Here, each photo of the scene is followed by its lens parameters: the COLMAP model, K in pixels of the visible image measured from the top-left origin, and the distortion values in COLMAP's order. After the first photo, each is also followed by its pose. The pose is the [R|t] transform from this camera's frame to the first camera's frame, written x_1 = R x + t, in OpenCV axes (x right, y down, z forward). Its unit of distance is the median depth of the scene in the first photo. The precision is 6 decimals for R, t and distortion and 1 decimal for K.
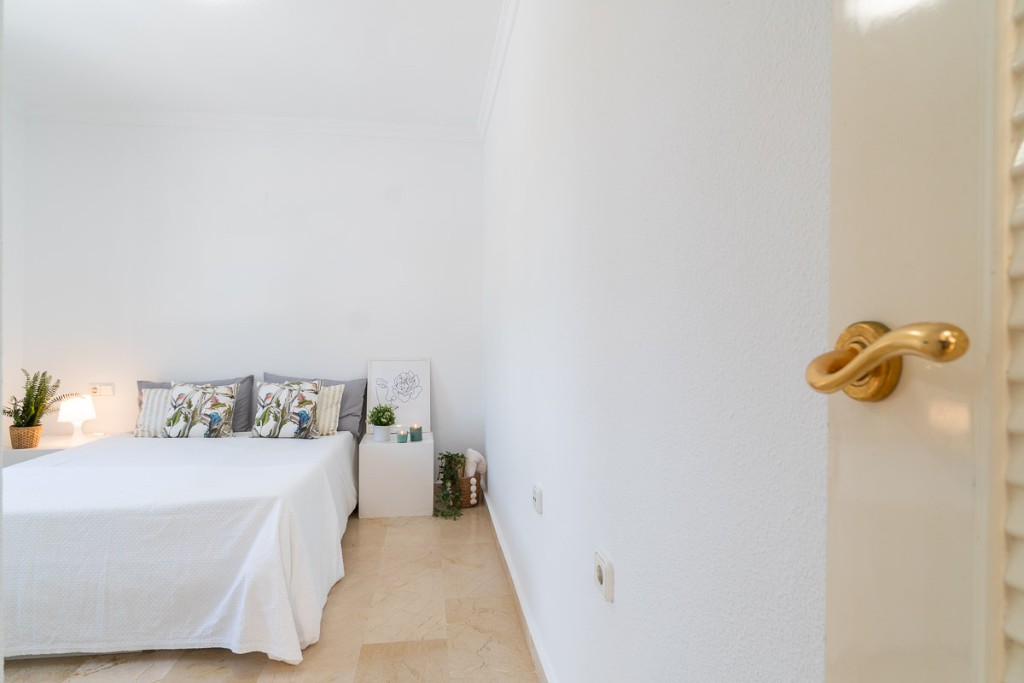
lens RADIAL K [[531.5, 0, 511.8], [0, 531.5, 340.5], [0, 0, 1]] dist [0.000076, -0.000033]
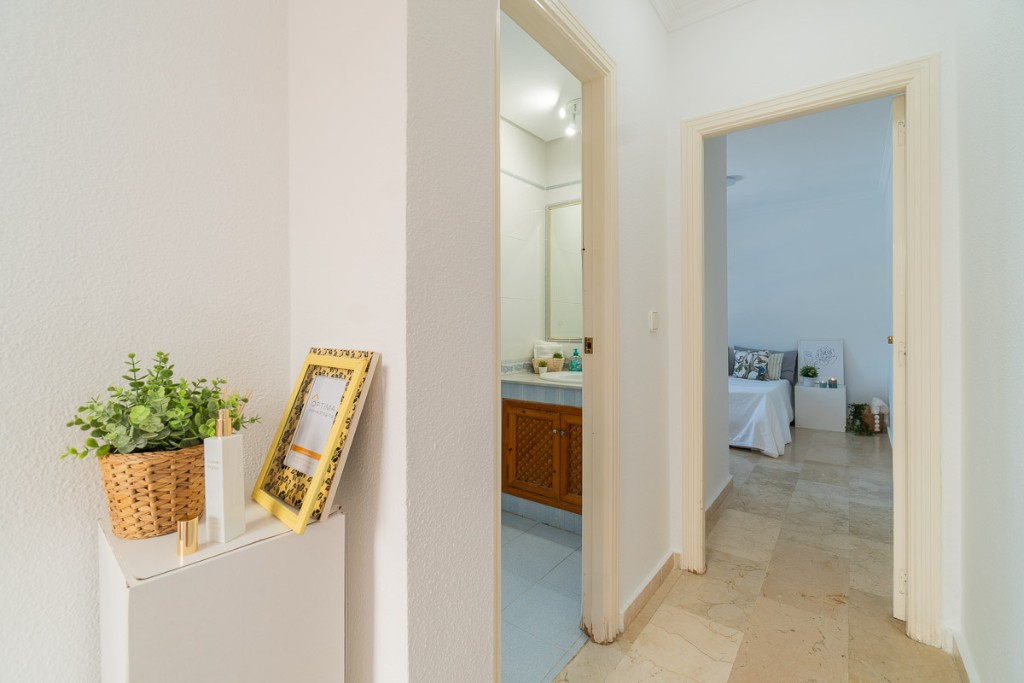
lens RADIAL K [[442.5, 0, 514.2], [0, 442.5, 339.4], [0, 0, 1]] dist [-0.007200, -0.000610]
pose [[0.700249, -0.000454, -0.713899, 0.106886], [0.010591, 0.999896, 0.009752, 0.013445], [0.713820, -0.014389, 0.700181, -0.680493]]
